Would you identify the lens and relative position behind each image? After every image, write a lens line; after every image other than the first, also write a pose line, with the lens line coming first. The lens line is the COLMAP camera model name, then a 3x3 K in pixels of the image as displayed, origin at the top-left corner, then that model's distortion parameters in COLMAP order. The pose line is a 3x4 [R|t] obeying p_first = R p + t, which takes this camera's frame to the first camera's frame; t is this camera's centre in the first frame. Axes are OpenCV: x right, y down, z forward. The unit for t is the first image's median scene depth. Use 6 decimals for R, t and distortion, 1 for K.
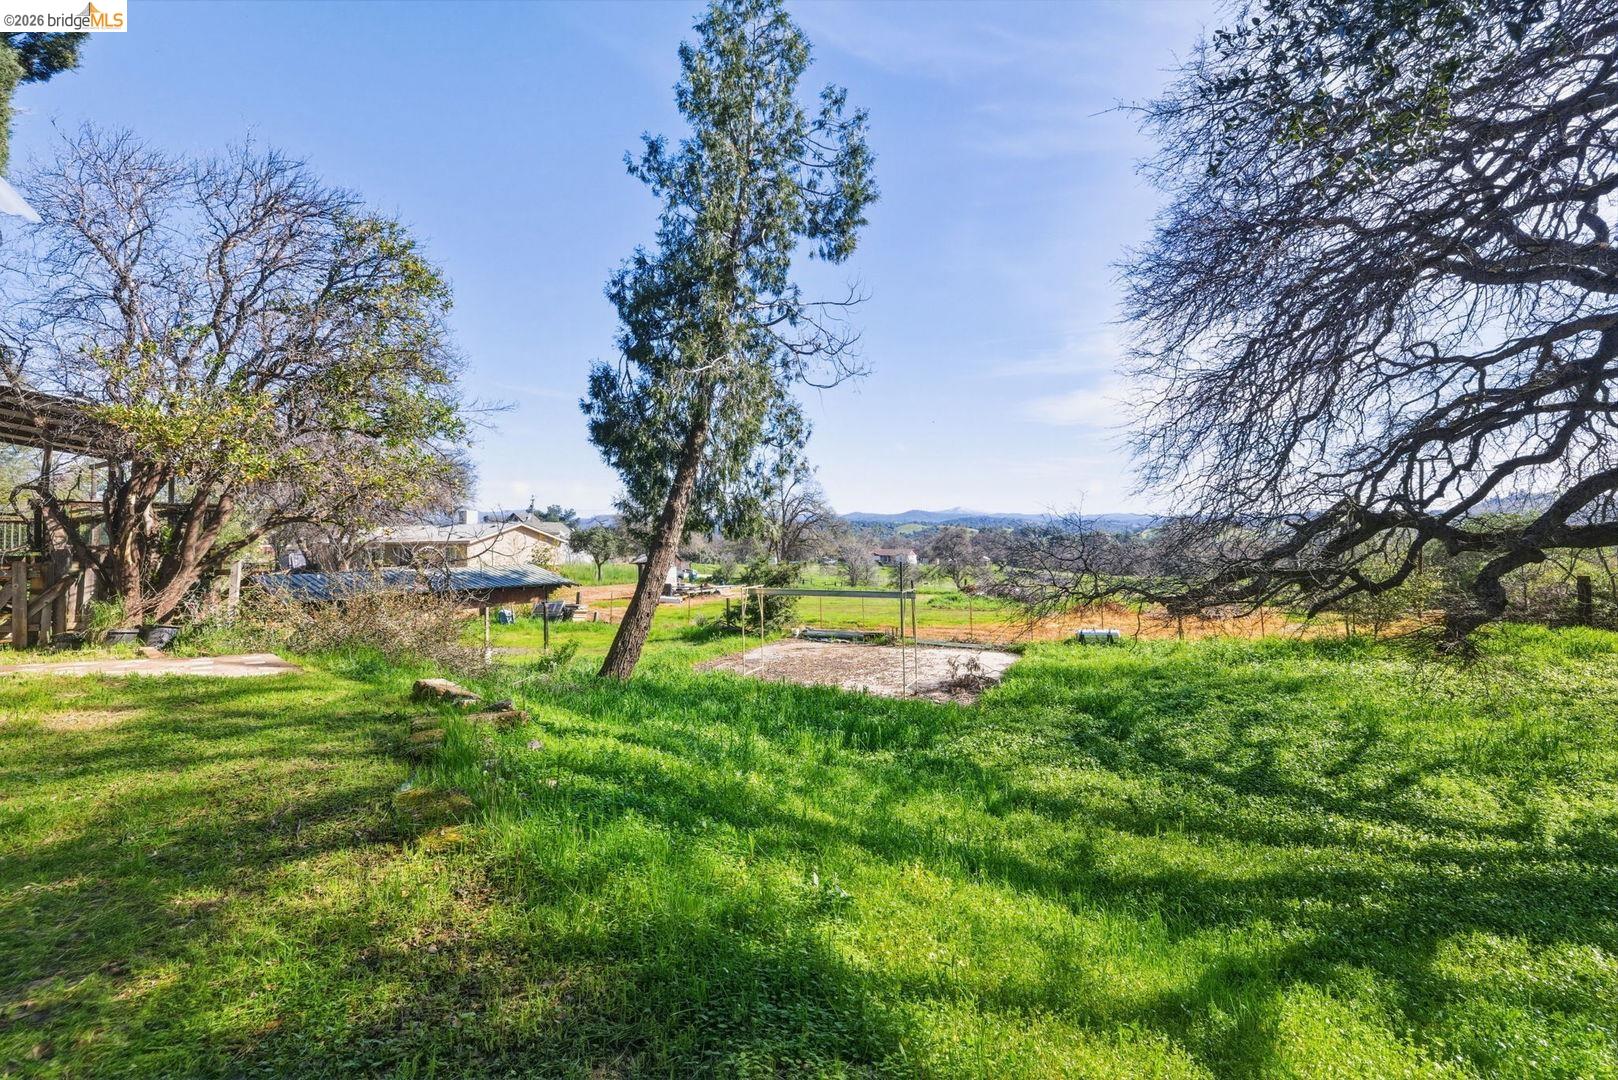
lens RADIAL K [[670.8, 0, 815.1], [0, 670.8, 535.8], [0, 0, 1]] dist [0.008559, -0.001246]
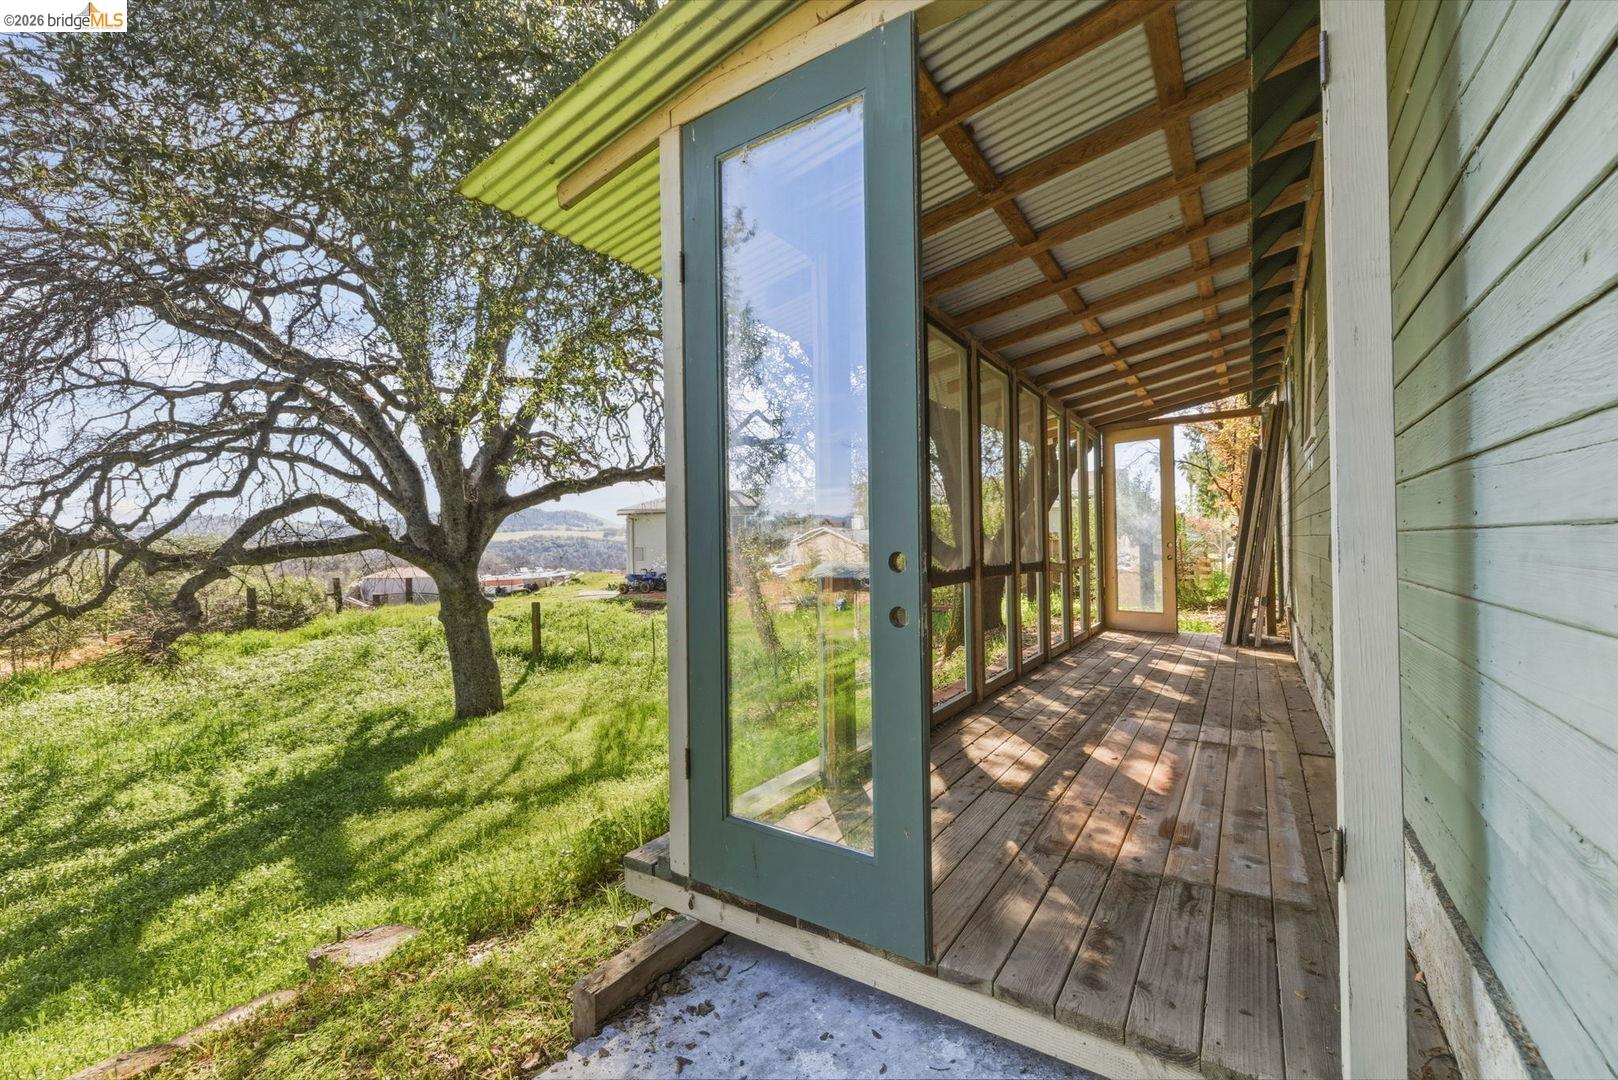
lens RADIAL K [[670.8, 0, 815.1], [0, 670.8, 535.8], [0, 0, 1]] dist [0.008559, -0.001246]
pose [[0.021911, 0.020023, 0.999559, -0.090109], [0.007489, 0.999768, -0.020192, -0.003830], [-0.999732, 0.007928, 0.021756, -0.066150]]
